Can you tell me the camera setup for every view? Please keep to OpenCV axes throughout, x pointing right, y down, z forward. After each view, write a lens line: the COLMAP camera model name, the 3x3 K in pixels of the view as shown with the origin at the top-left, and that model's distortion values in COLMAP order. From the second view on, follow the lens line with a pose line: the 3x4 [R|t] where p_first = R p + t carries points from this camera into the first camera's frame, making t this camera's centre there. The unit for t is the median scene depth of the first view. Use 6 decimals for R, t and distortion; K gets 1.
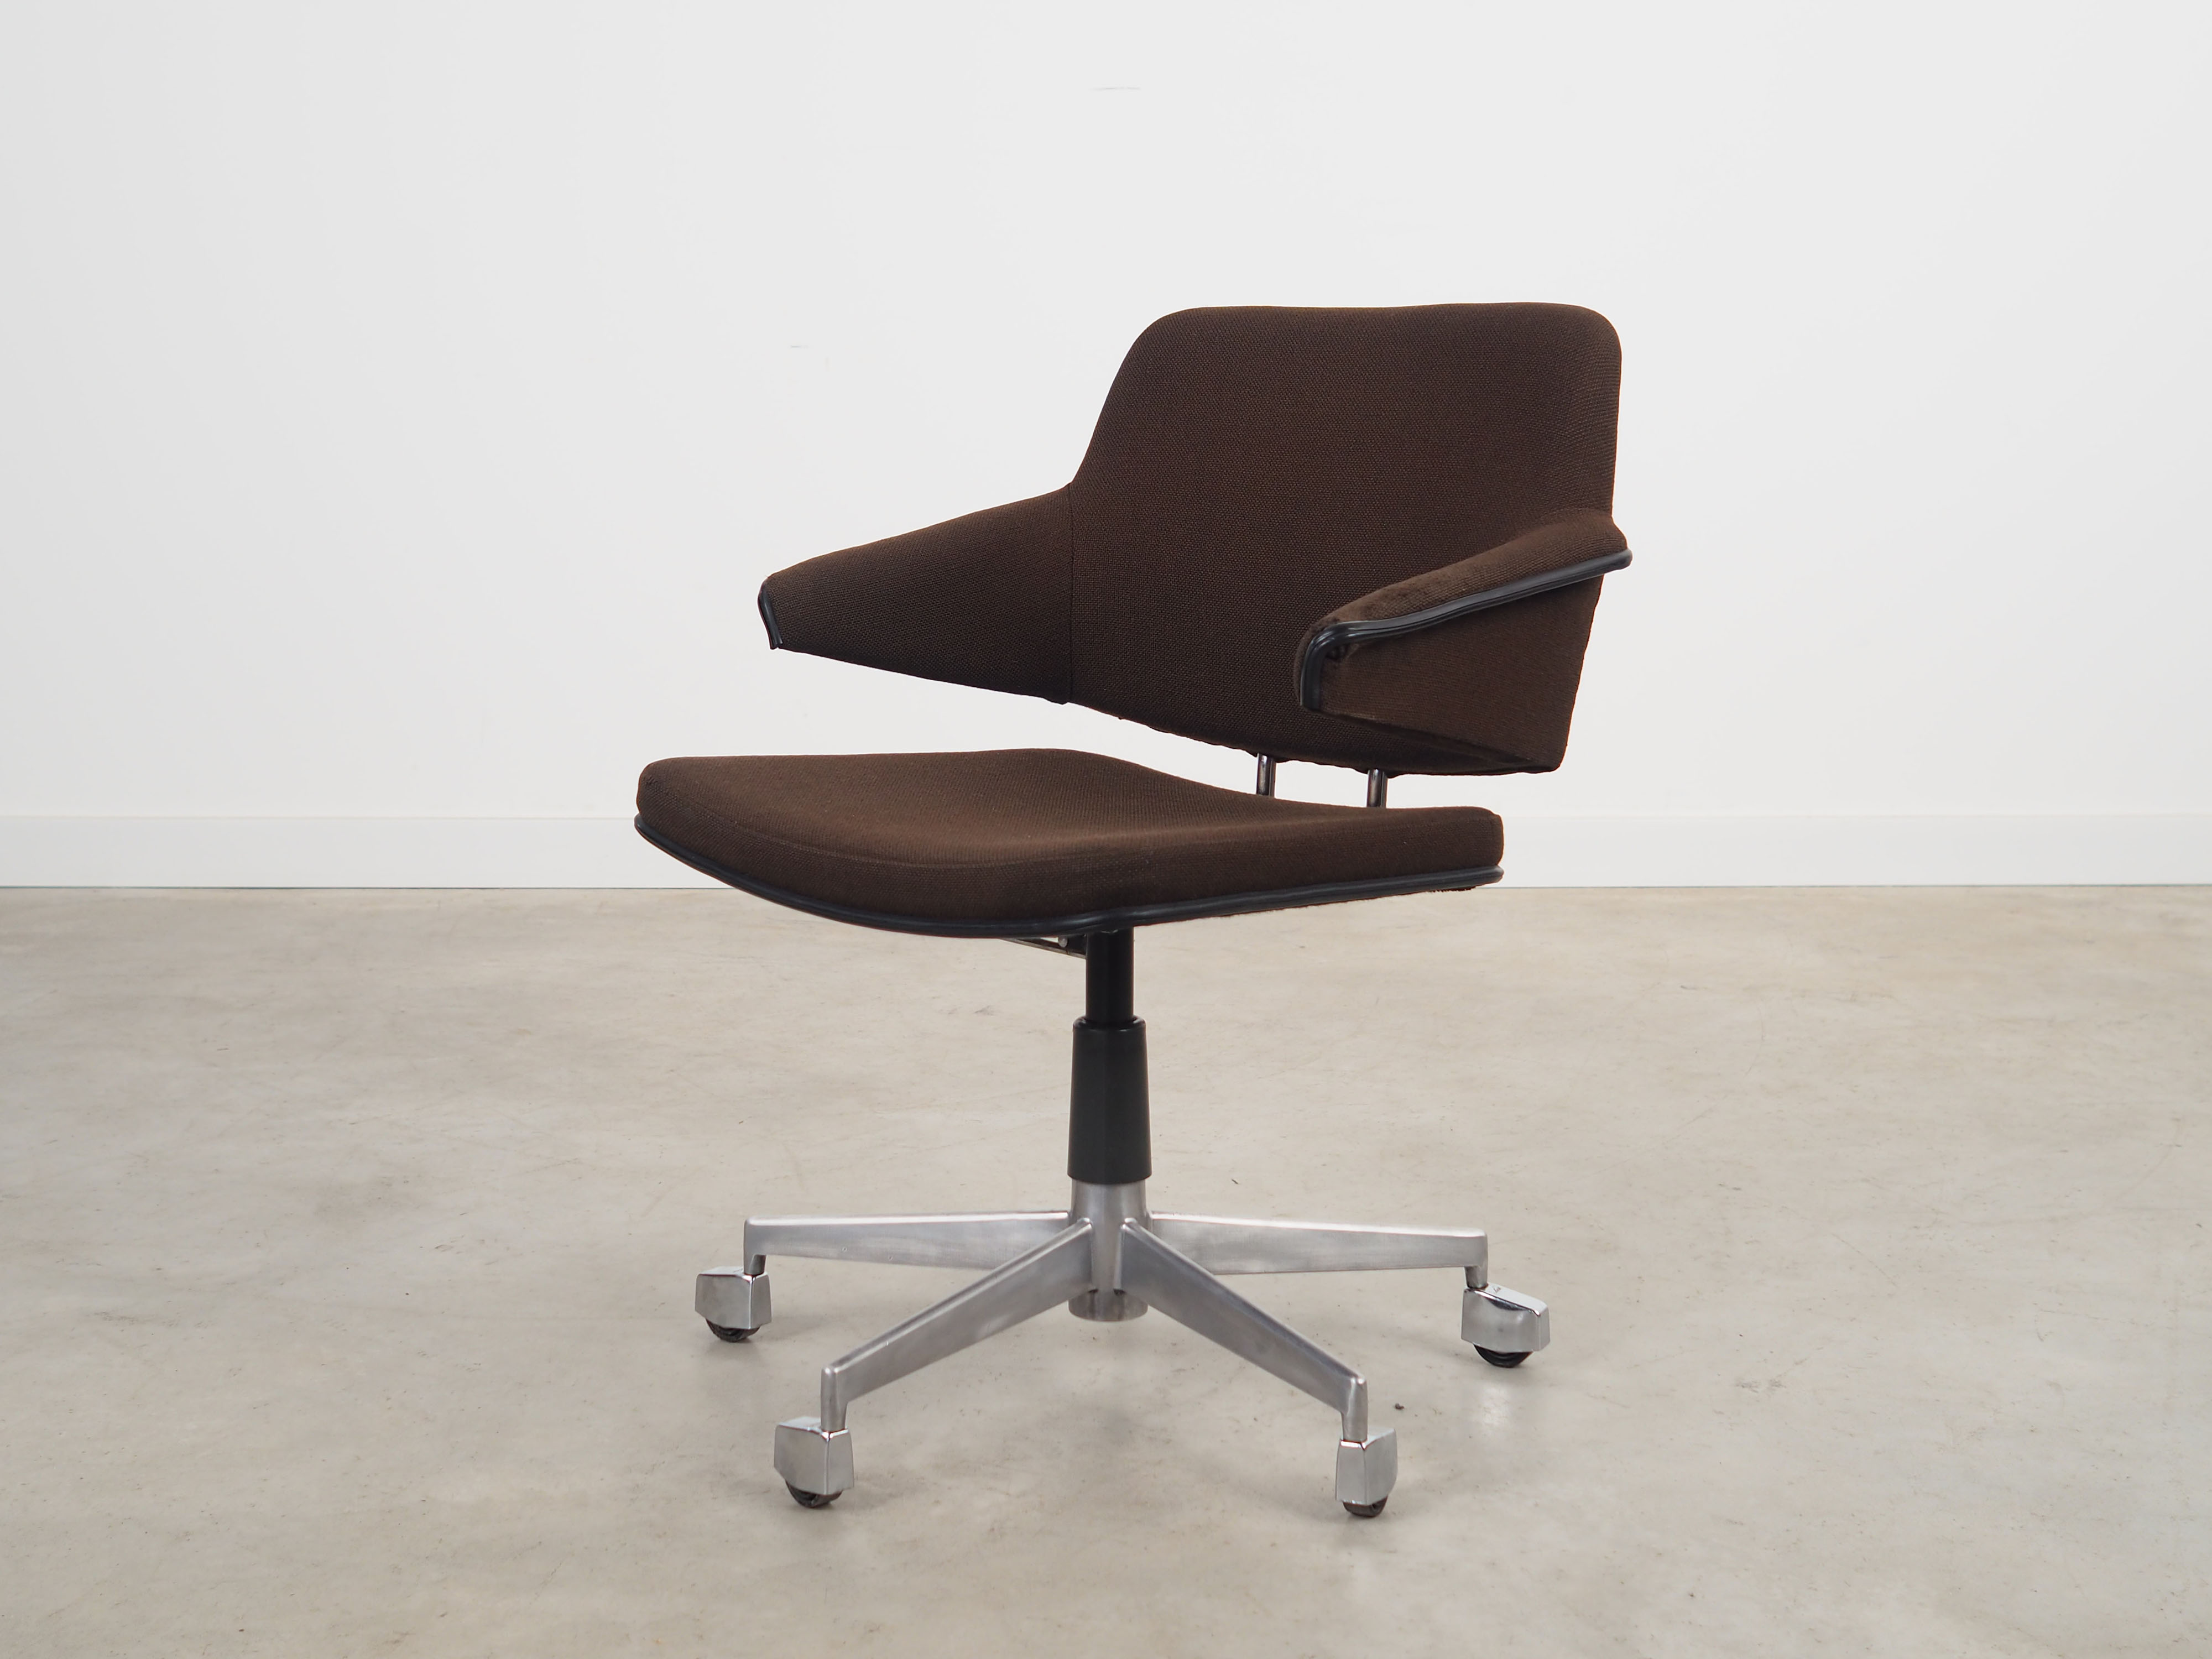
lens RADIAL K [[2290.2, 0, 1105.5], [0, 2290.2, 817.8], [0, 0, 1]] dist [-0.025957, 0.000000]
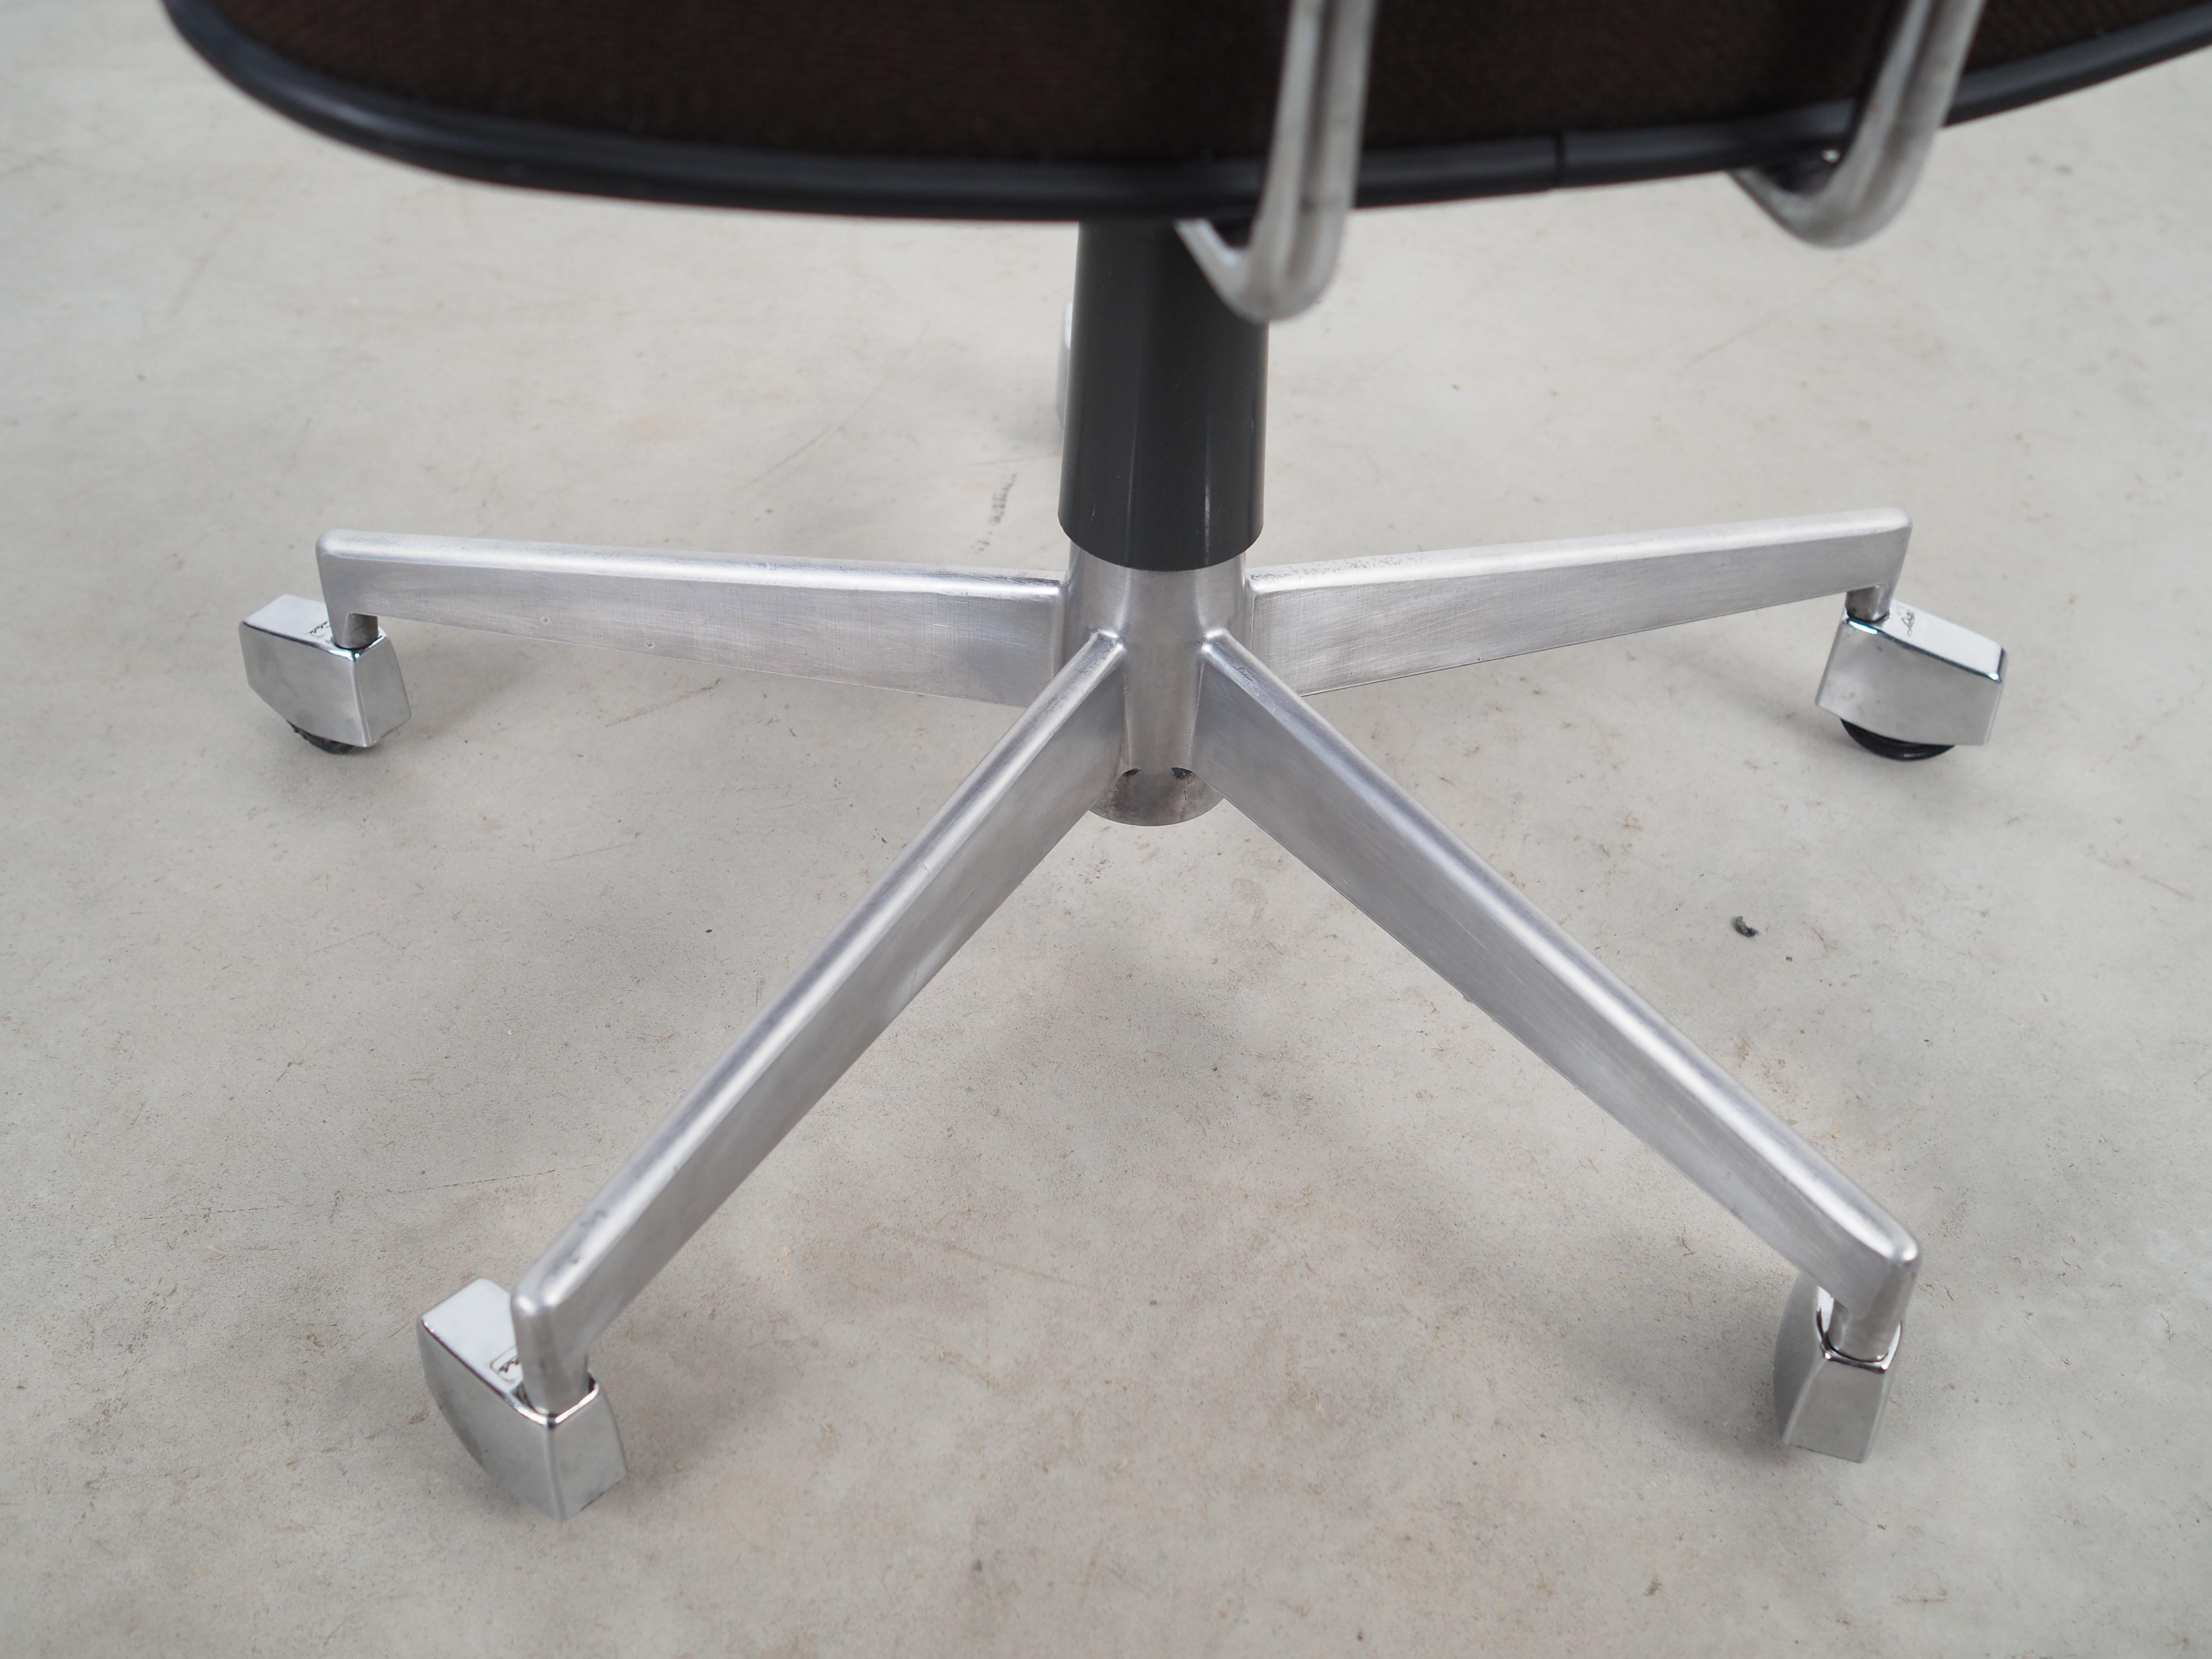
lens RADIAL K [[2290.2, 0, 1068.3], [0, 2290.2, 780.4], [0, 0, 1]] dist [-0.025957, 0.000000]
pose [[0.995718, -0.046607, 0.079828, -0.049701], [-0.002542, 0.849457, 0.527652, -0.023169], [-0.092402, -0.525596, 0.845701, 0.602091]]
